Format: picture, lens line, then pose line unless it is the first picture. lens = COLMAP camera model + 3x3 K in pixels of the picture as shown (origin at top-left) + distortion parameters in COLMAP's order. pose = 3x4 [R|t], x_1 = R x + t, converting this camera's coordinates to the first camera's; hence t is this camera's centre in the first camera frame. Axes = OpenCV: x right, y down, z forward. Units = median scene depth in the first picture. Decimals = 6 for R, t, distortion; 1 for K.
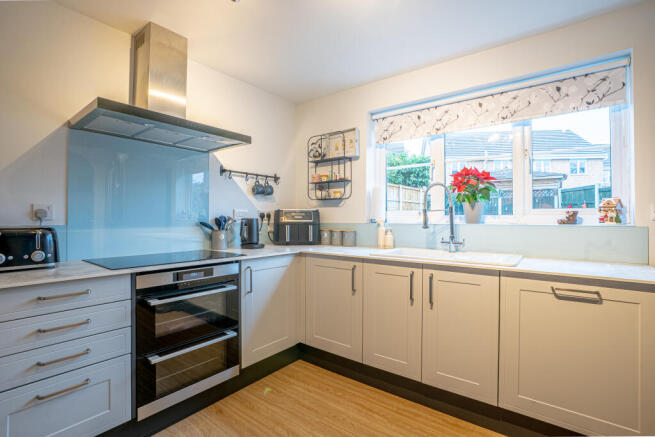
lens RADIAL K [[304.4, 0, 327.3], [0, 304.4, 216.5], [0, 0, 1]] dist [-0.038358, 0.000668]
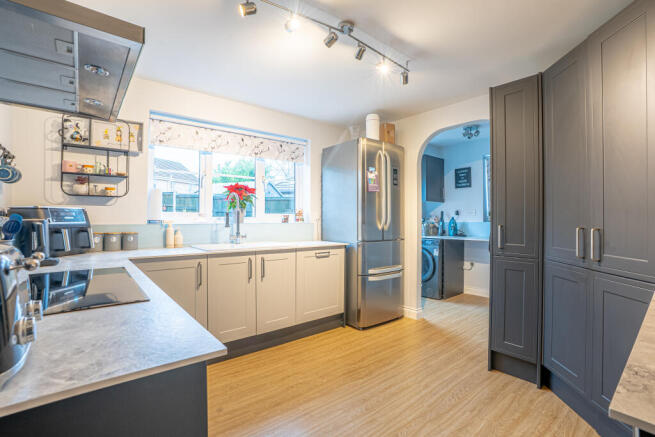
lens RADIAL K [[304.4, 0, 327.3], [0, 304.4, 216.5], [0, 0, 1]] dist [-0.038358, 0.000668]
pose [[0.234217, 0.005550, 0.972168, -0.676228], [-0.007438, 0.999965, -0.003917, -0.003508], [-0.972156, -0.006314, 0.234250, 0.227775]]
